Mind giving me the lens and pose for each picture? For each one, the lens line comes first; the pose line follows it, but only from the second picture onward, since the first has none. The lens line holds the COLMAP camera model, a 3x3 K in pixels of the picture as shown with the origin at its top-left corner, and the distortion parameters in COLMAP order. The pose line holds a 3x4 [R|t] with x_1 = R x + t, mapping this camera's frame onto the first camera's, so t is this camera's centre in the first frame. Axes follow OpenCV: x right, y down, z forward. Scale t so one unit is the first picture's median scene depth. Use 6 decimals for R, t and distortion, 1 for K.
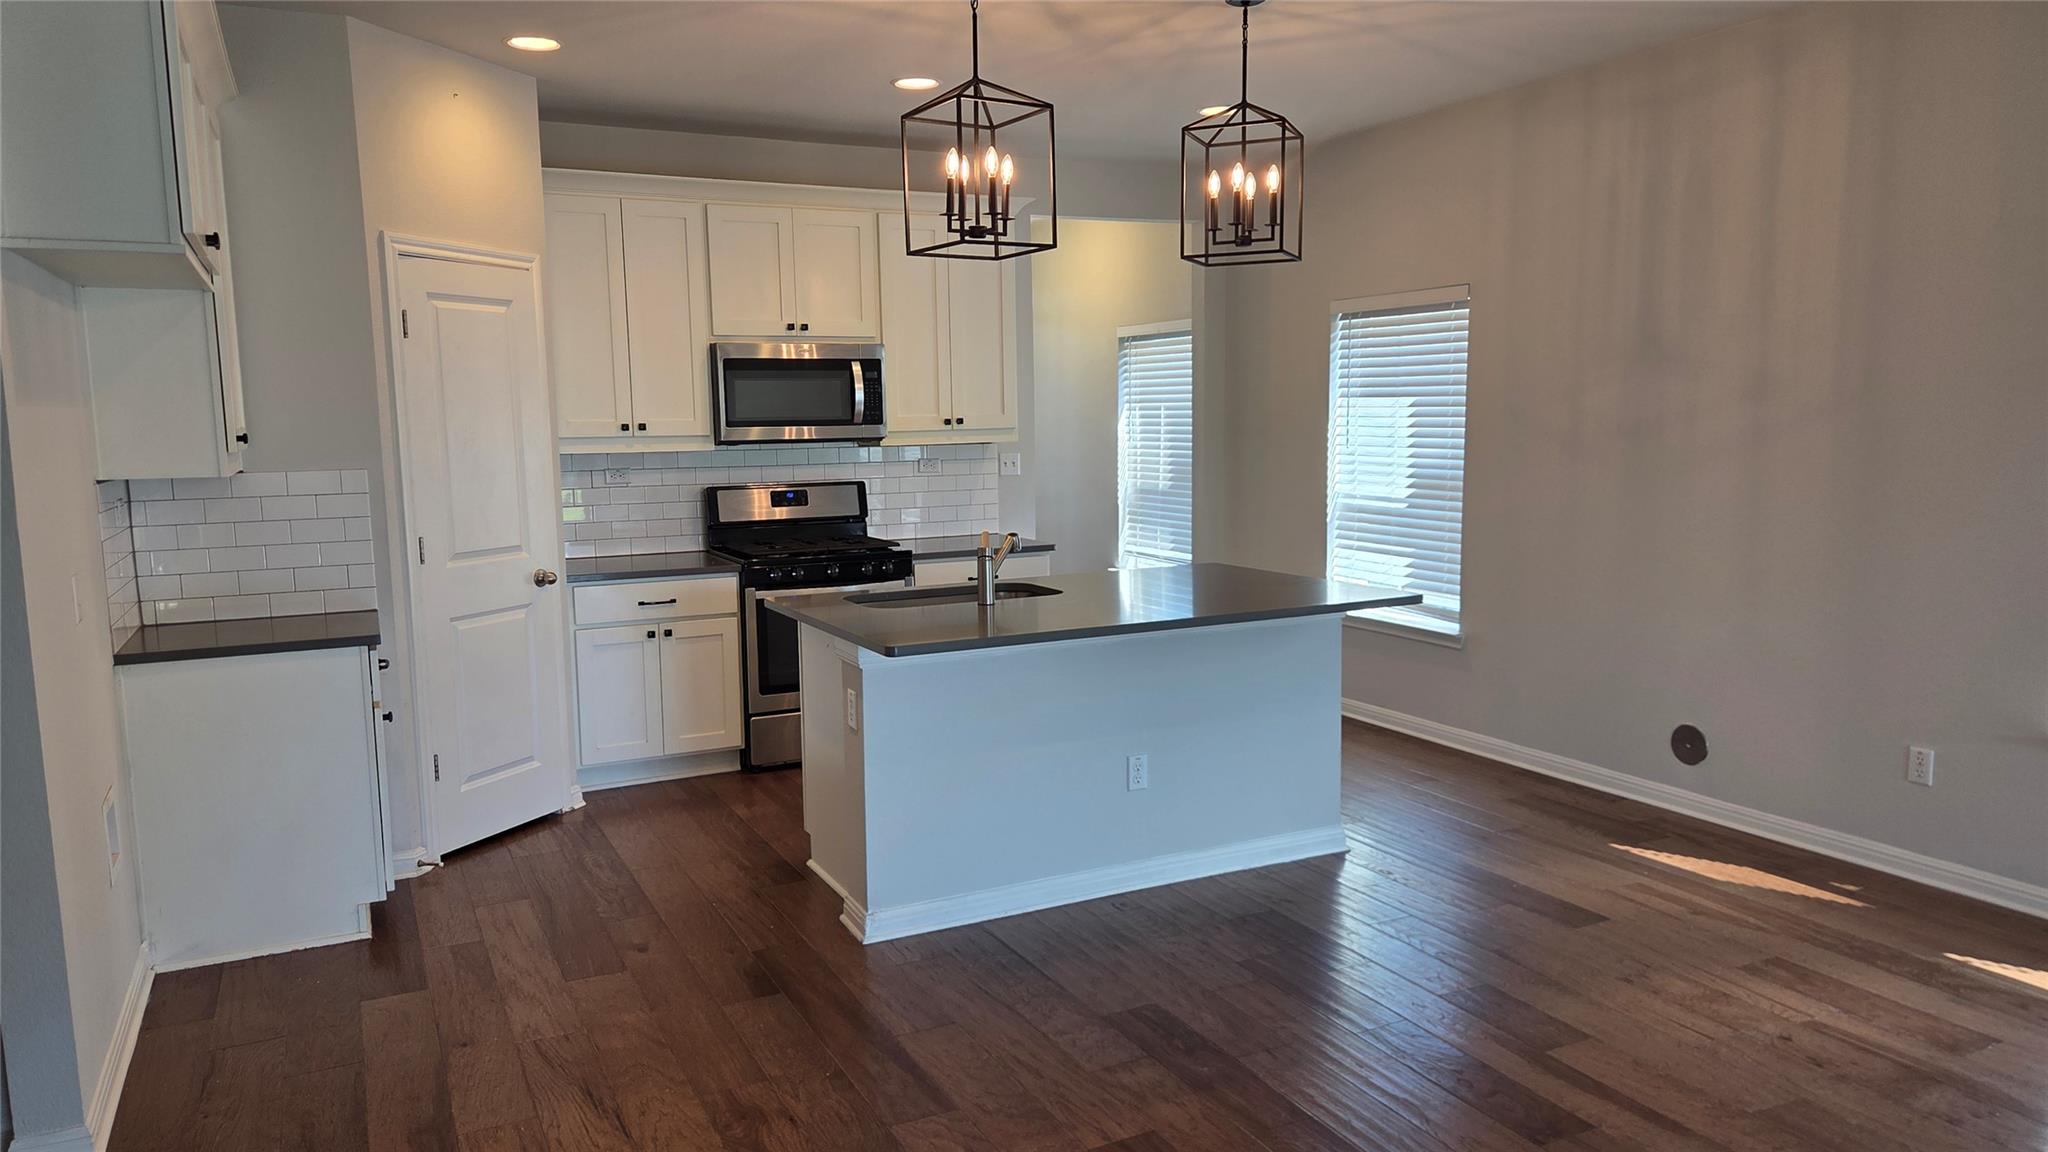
lens RADIAL K [[1372.7, 0, 1017.9], [0, 1372.7, 580.2], [0, 0, 1]] dist [0.041988, -0.003194]
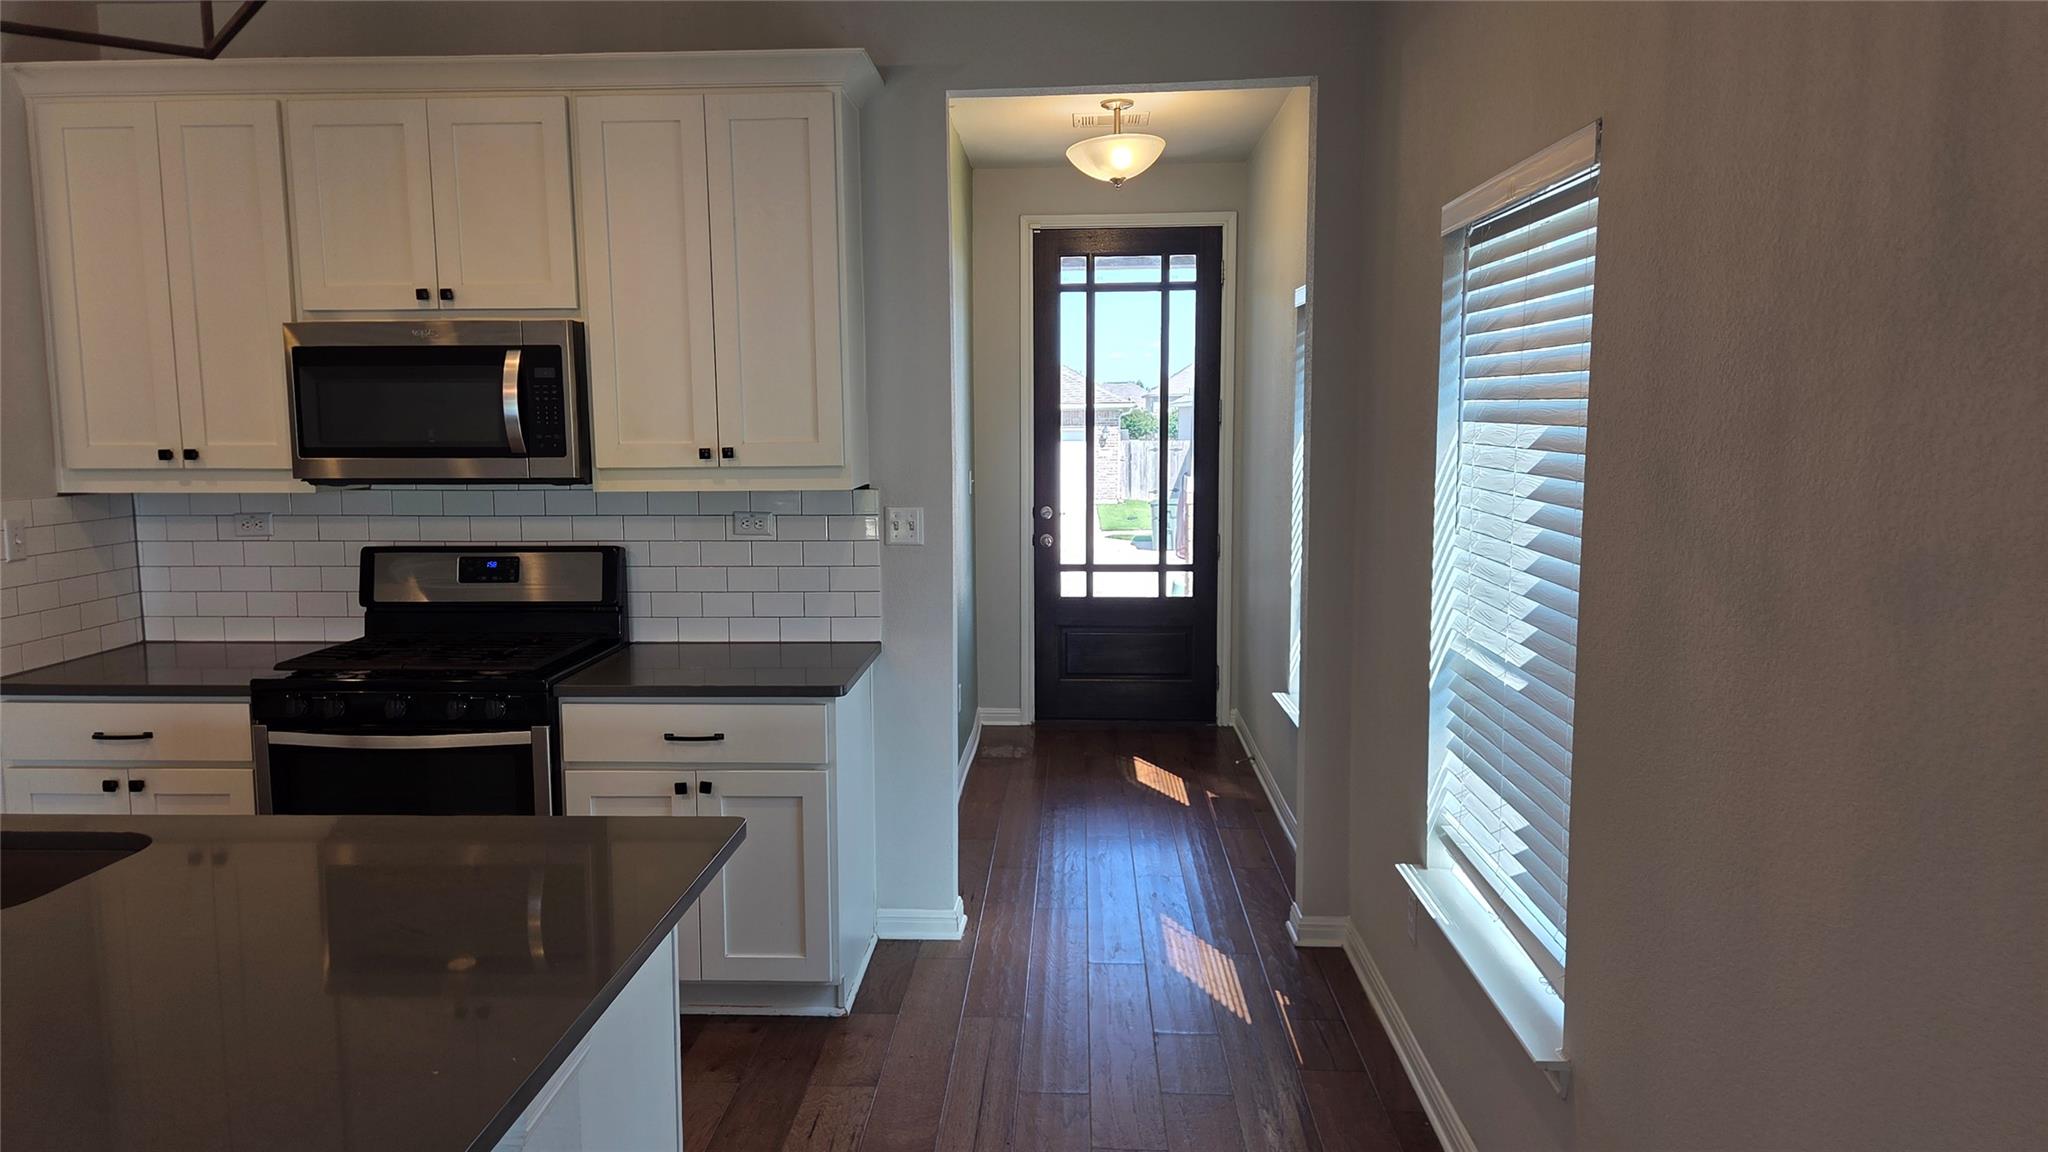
lens RADIAL K [[1372.7, 0, 1017.9], [0, 1372.7, 580.2], [0, 0, 1]] dist [0.041988, -0.003194]
pose [[0.870639, 0.070104, -0.486902, 0.369225], [-0.067804, 0.997448, 0.022371, -0.089359], [0.487227, 0.013537, 0.873170, 0.593494]]
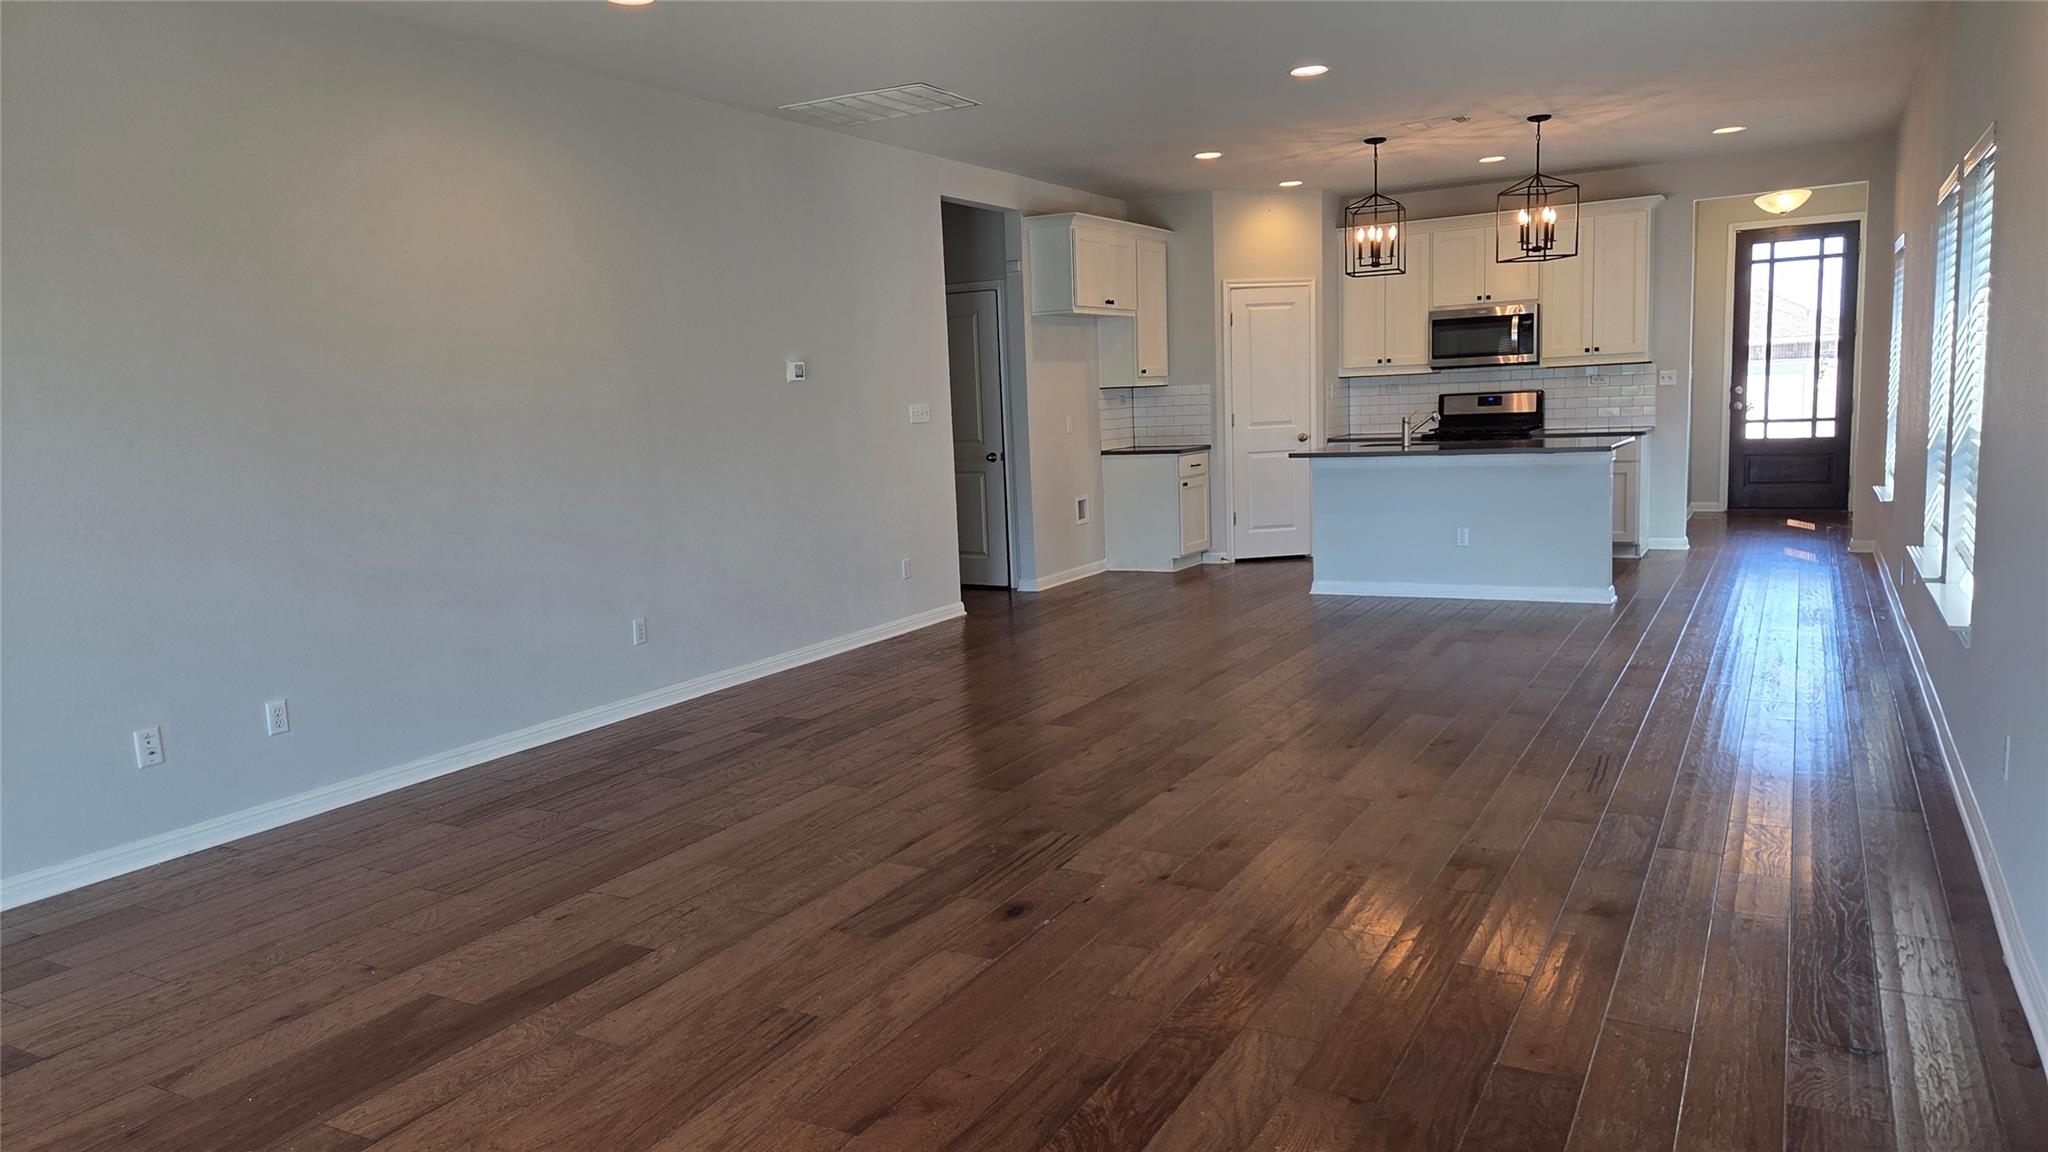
lens RADIAL K [[1372.7, 0, 1017.9], [0, 1372.7, 580.2], [0, 0, 1]] dist [0.041988, -0.003194]
pose [[0.557717, 0.103727, -0.823525, 0.947477], [-0.066363, 0.994557, 0.080327, 0.061725], [0.827374, 0.009852, 0.561565, -0.415139]]
